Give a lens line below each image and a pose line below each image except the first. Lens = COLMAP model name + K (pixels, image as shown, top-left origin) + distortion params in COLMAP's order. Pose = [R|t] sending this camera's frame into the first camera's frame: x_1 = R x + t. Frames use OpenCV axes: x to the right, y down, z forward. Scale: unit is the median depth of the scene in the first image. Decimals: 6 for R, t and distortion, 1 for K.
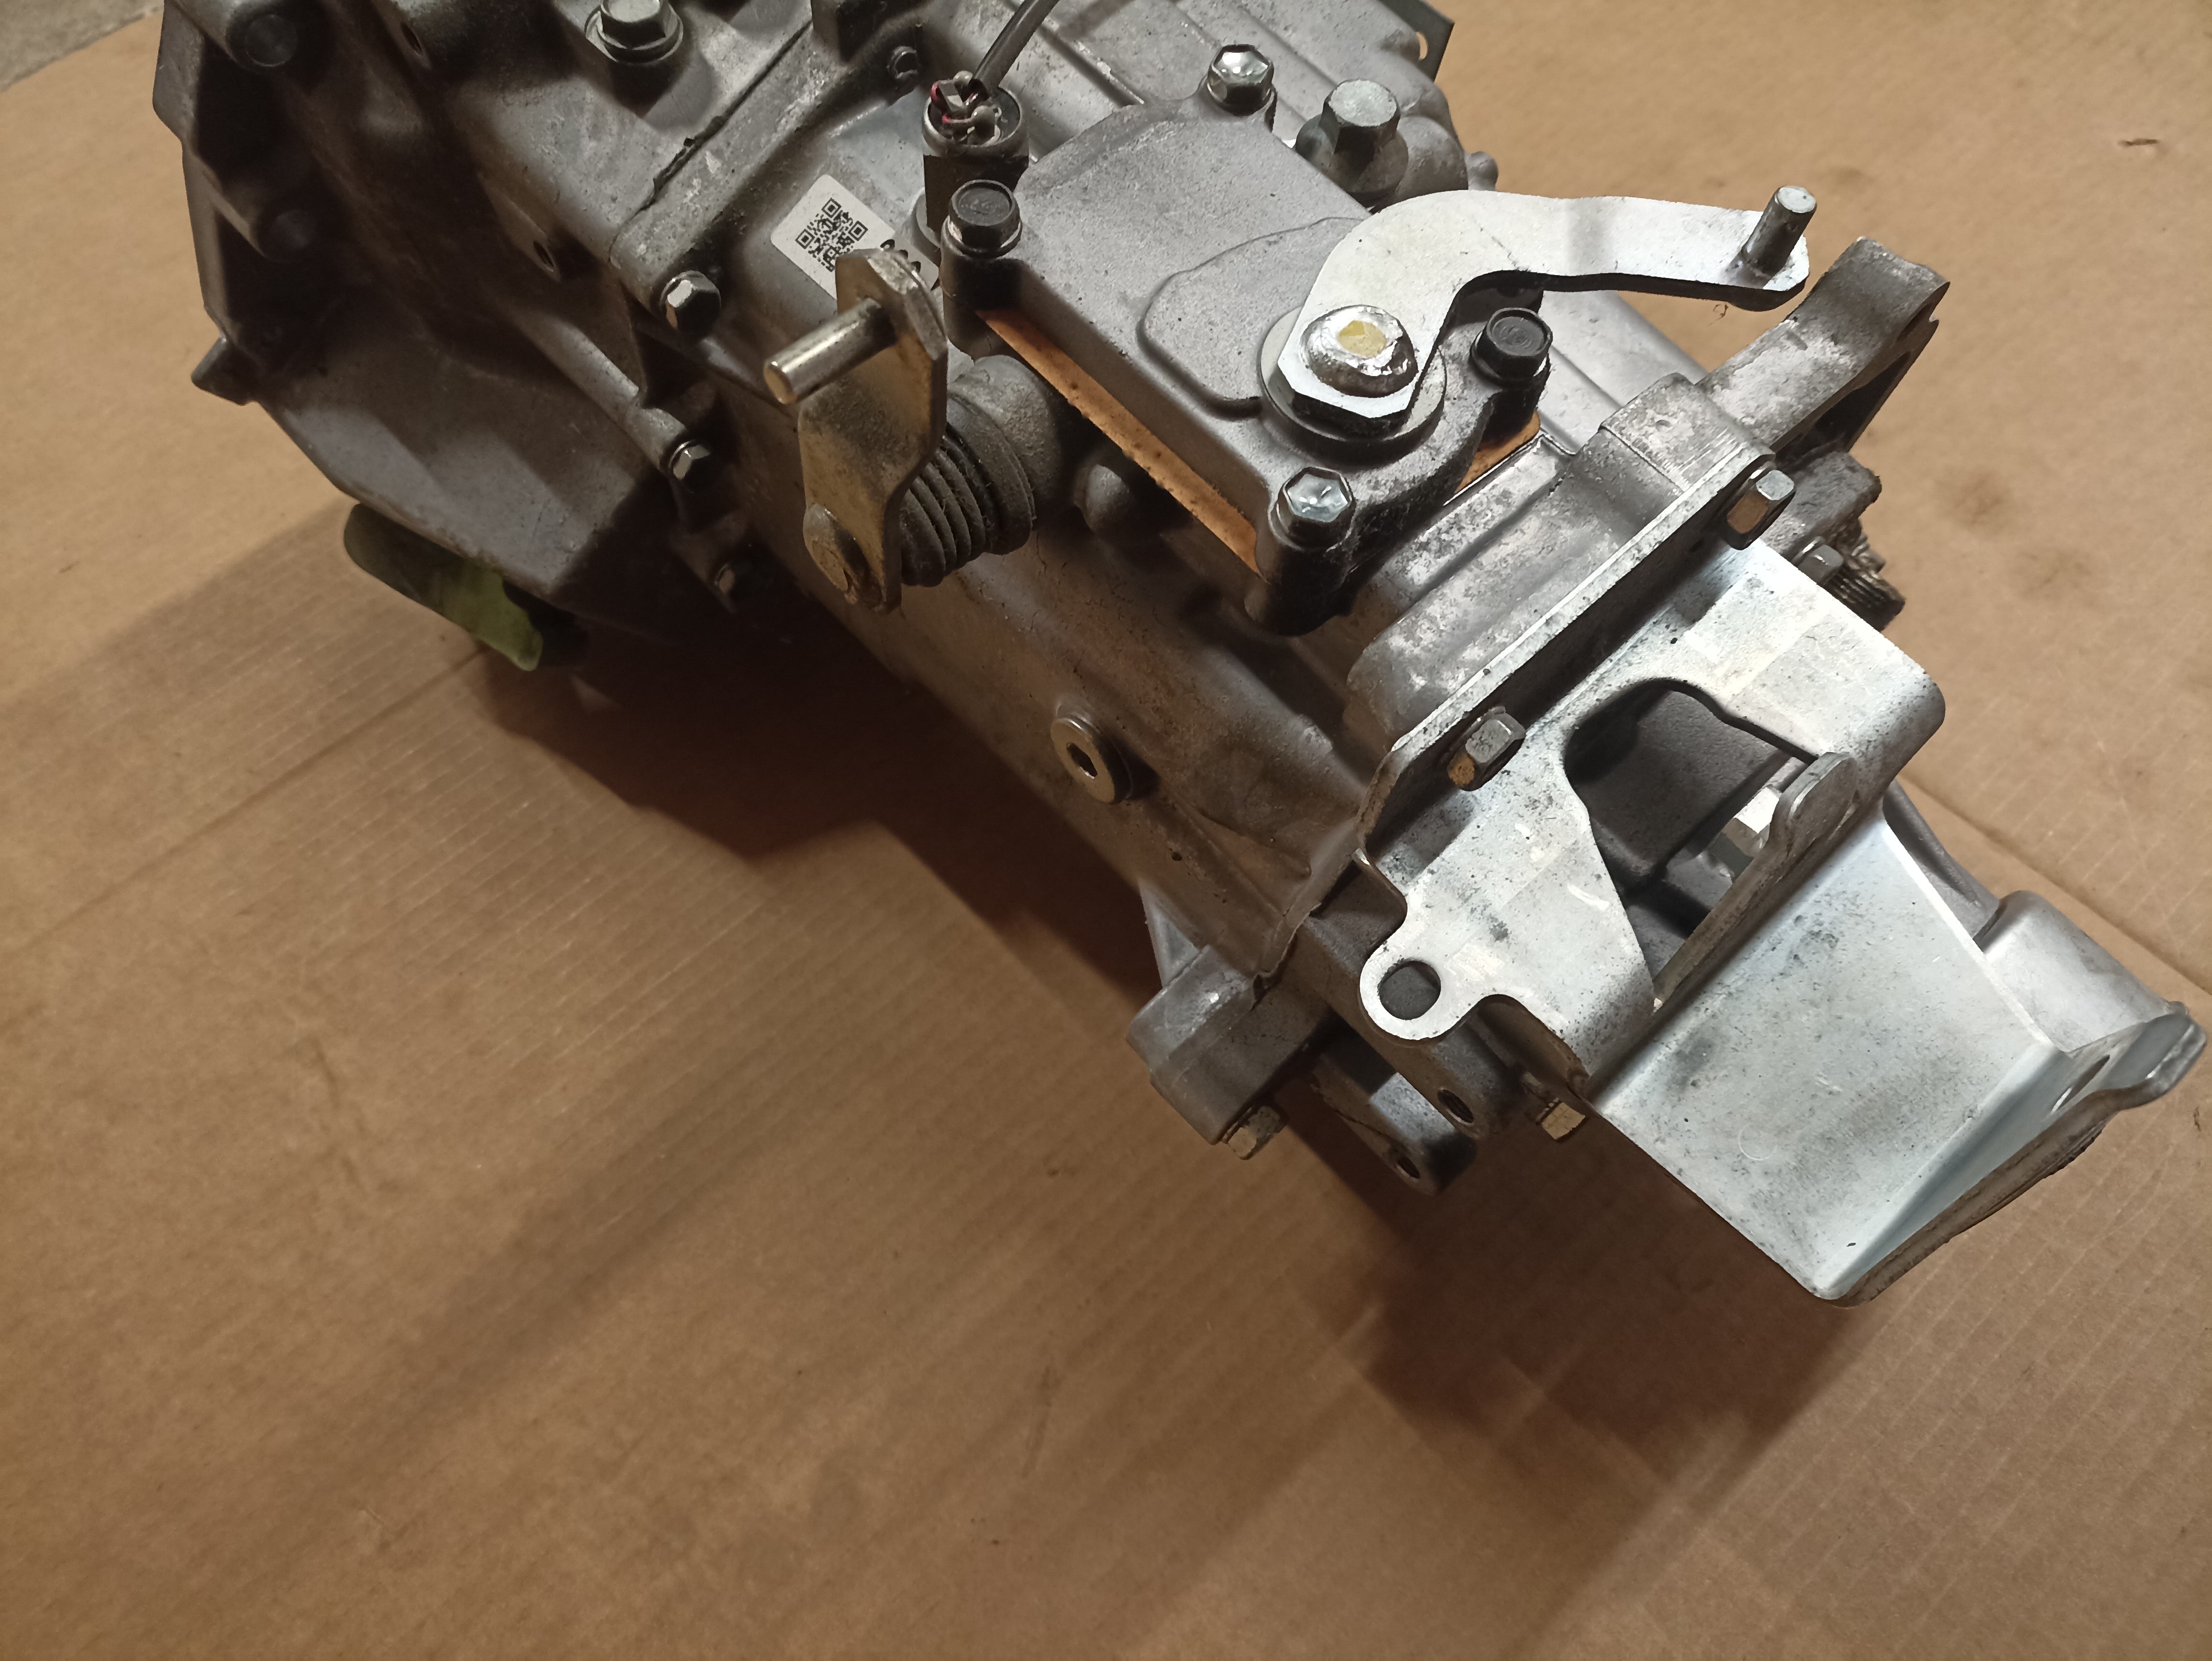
lens RADIAL K [[1641.3, 0, 1111.6], [0, 1641.3, 829.9], [0, 0, 1]] dist [0.003652, -0.002525]
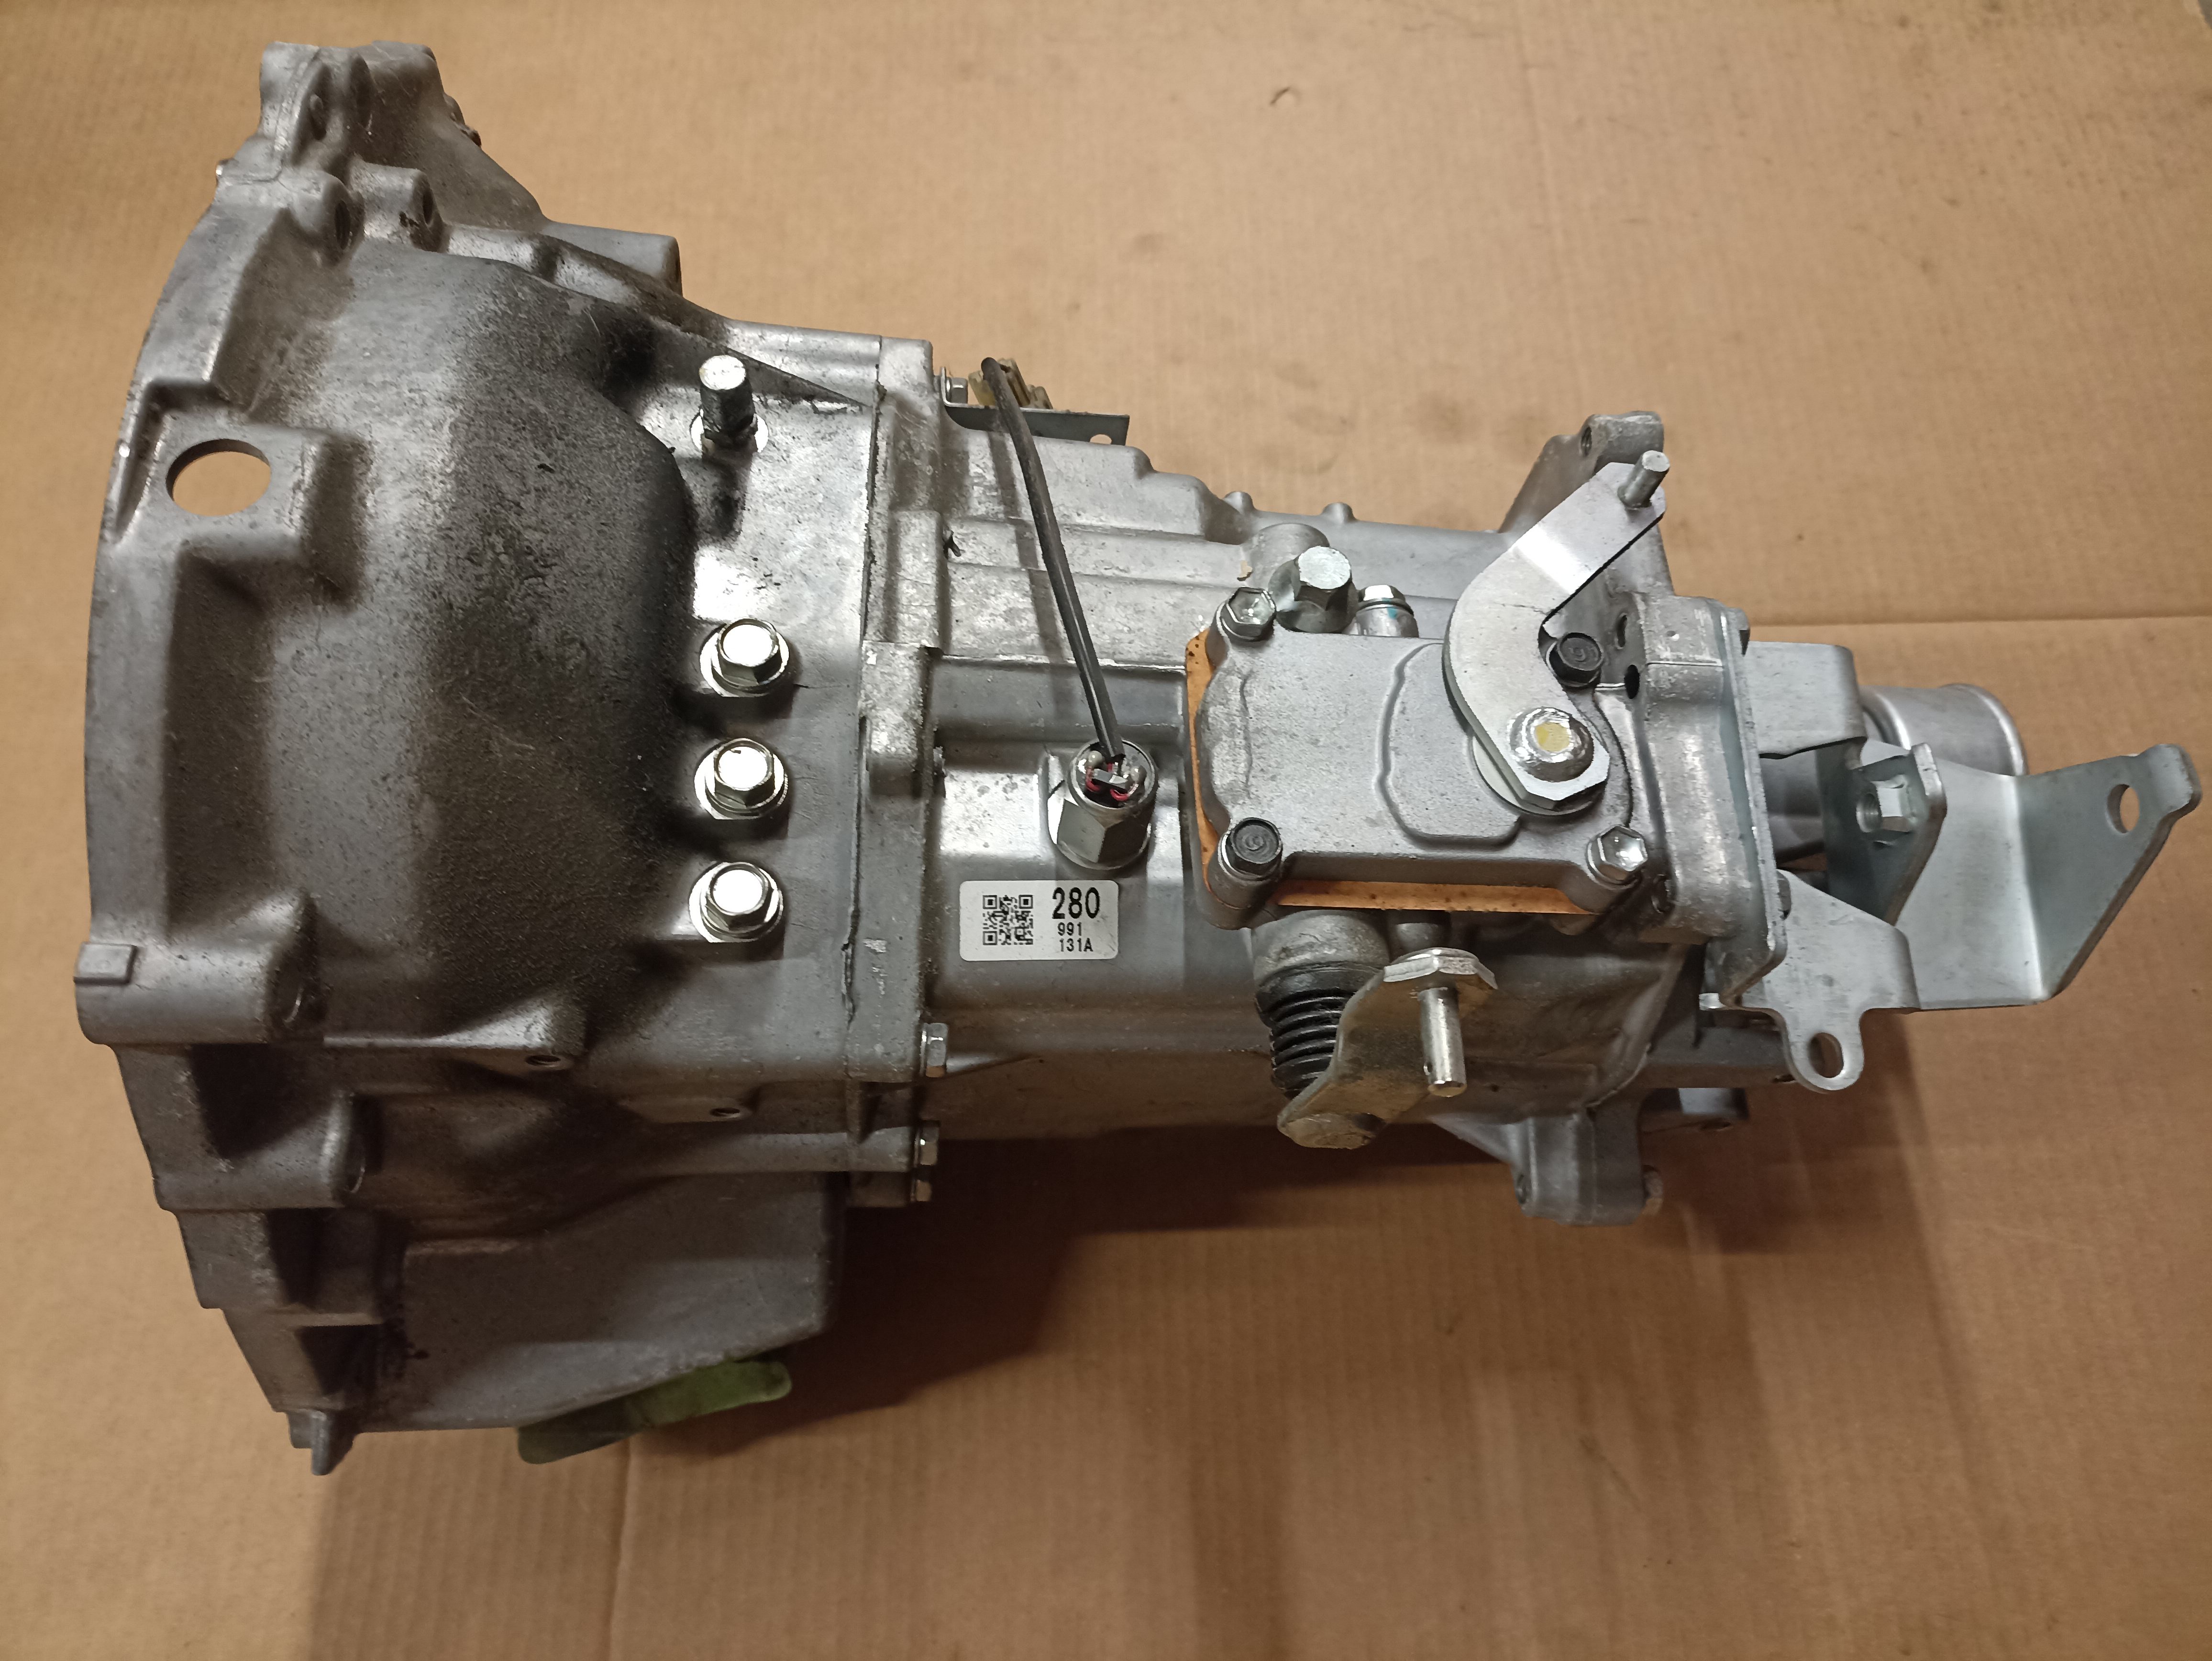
lens RADIAL K [[1641.3, 0, 1104.8], [0, 1641.3, 835.1], [0, 0, 1]] dist [0.003652, -0.002525]
pose [[0.653312, -0.666565, 0.358990, -0.432315], [0.641952, 0.739091, 0.204064, -0.520595], [-0.401348, 0.097137, 0.910760, -0.046118]]
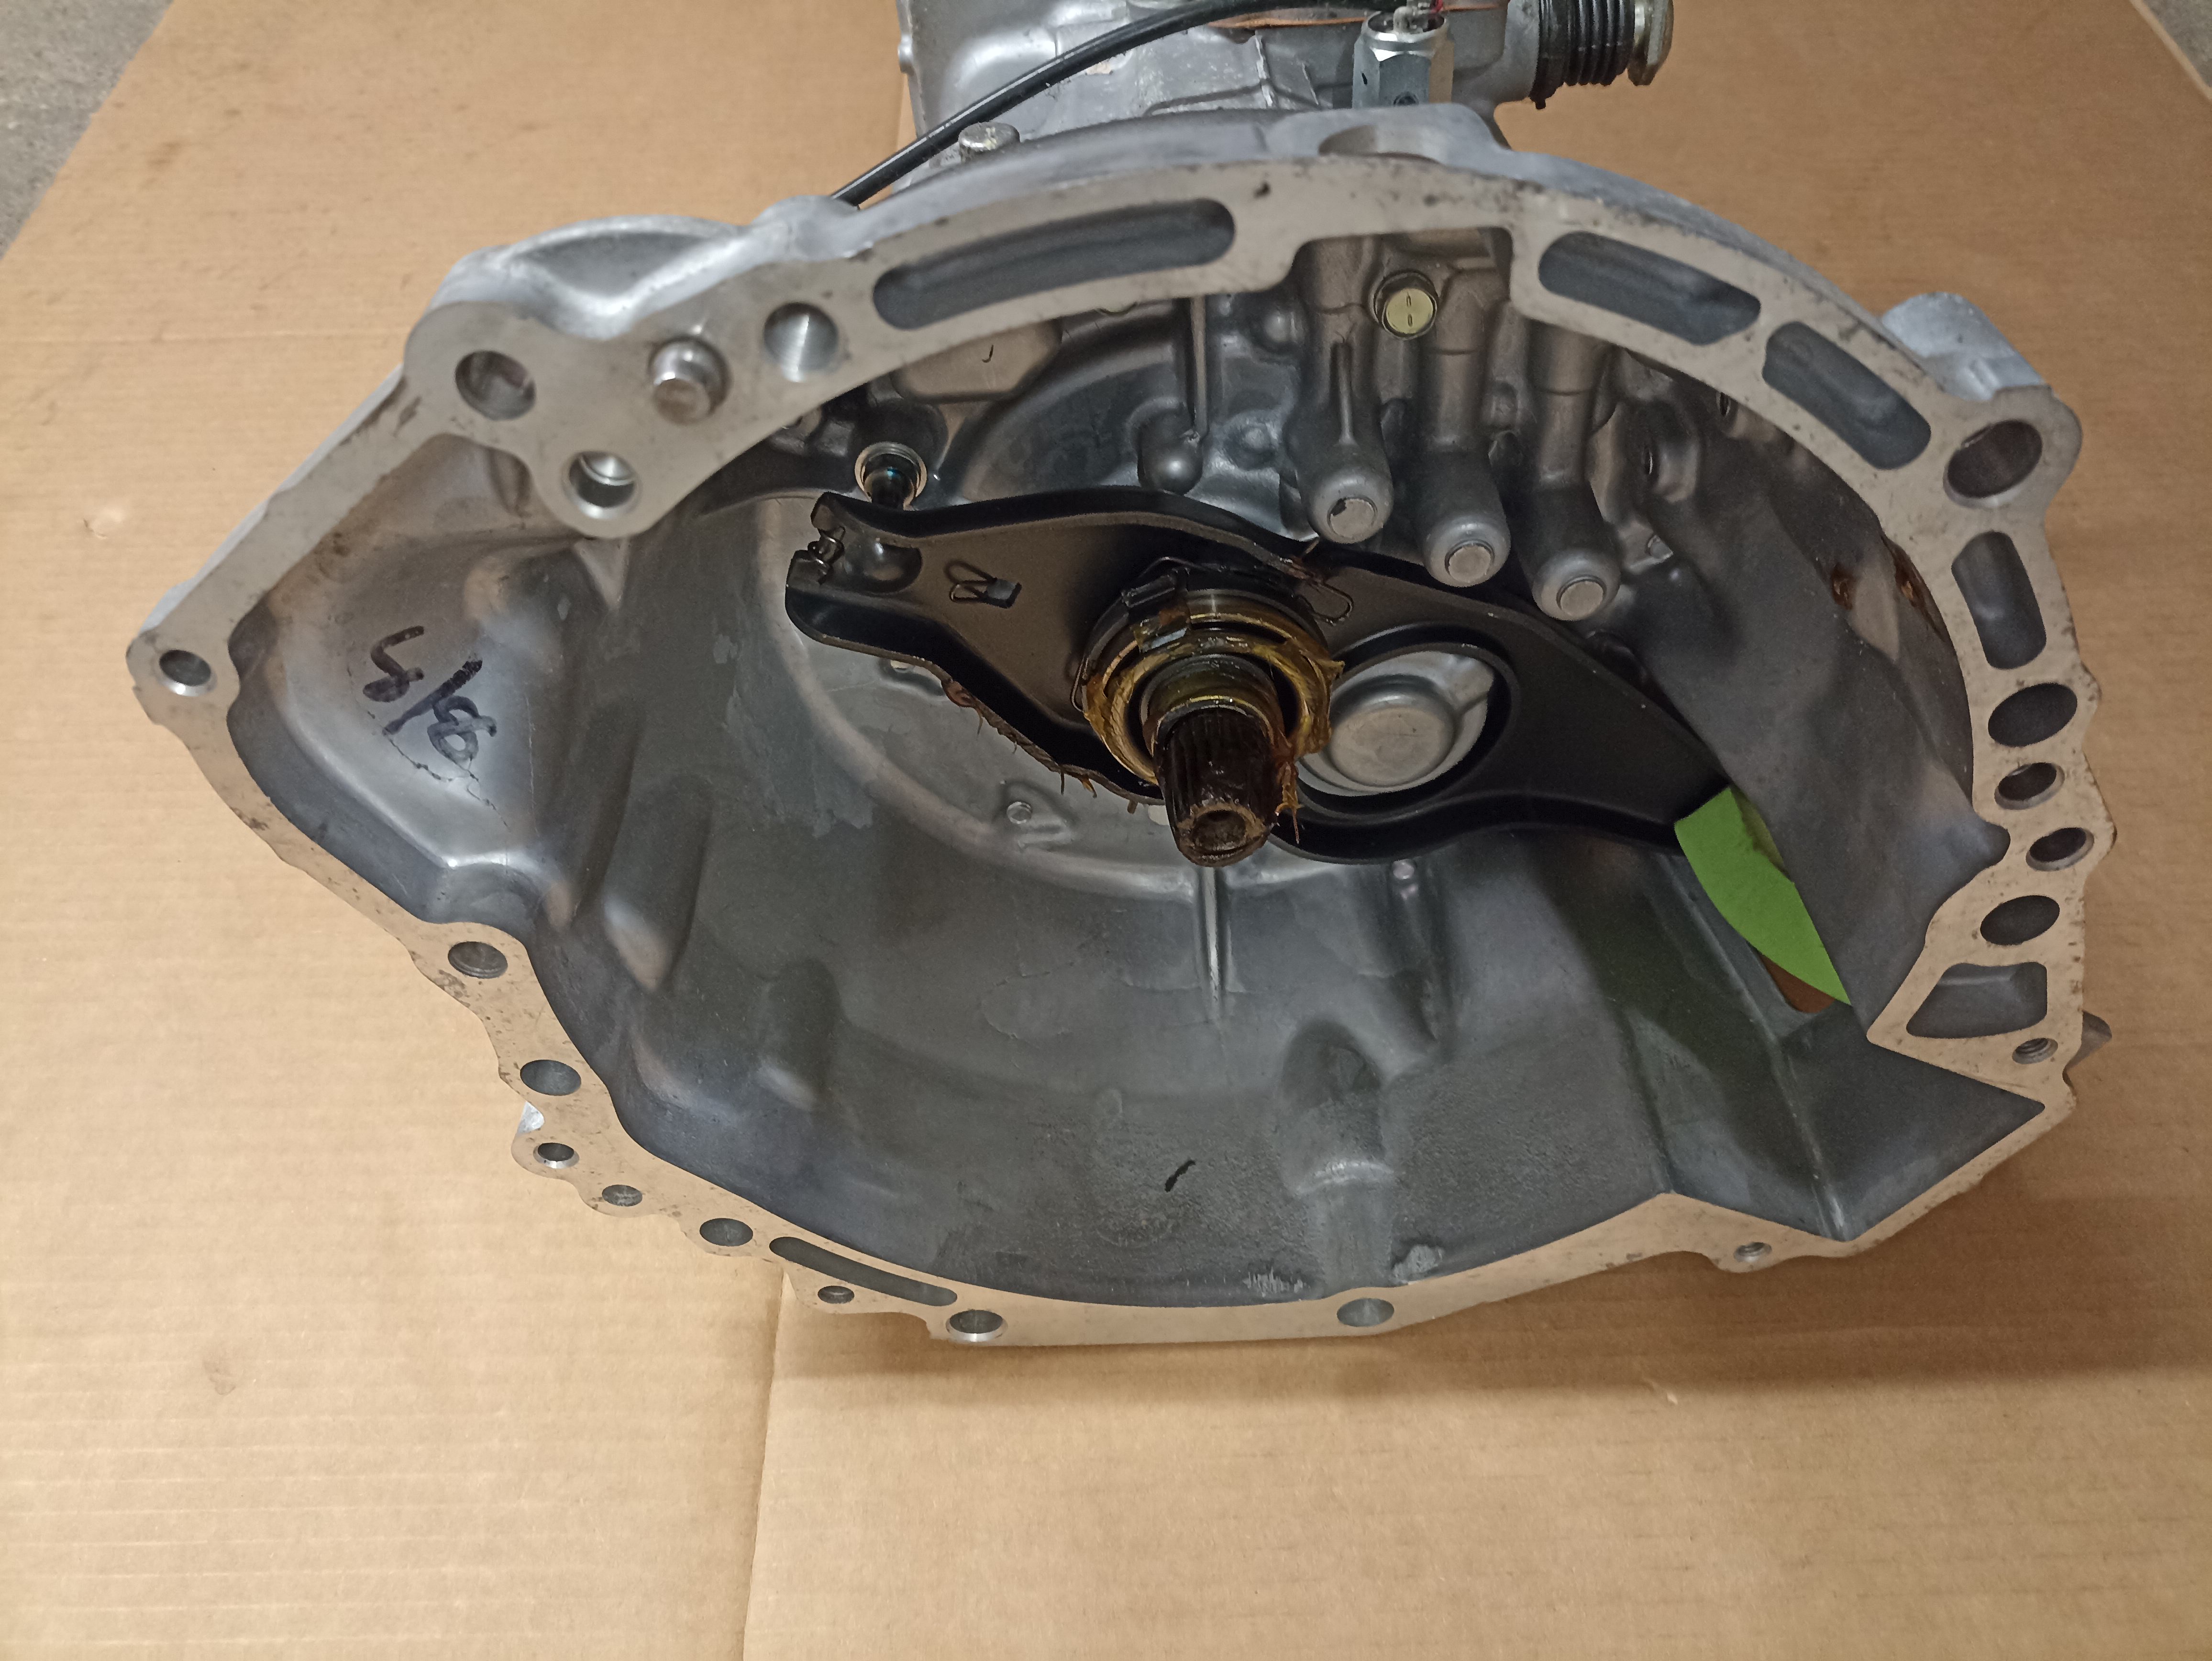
lens RADIAL K [[1641.3, 0, 1110.4], [0, 1641.3, 835.6], [0, 0, 1]] dist [0.003652, -0.002525]
pose [[-0.757639, -0.467312, 0.455634, -0.603279], [0.596856, -0.213595, 0.773395, -1.314267], [-0.264096, 0.857902, 0.440746, 0.834278]]
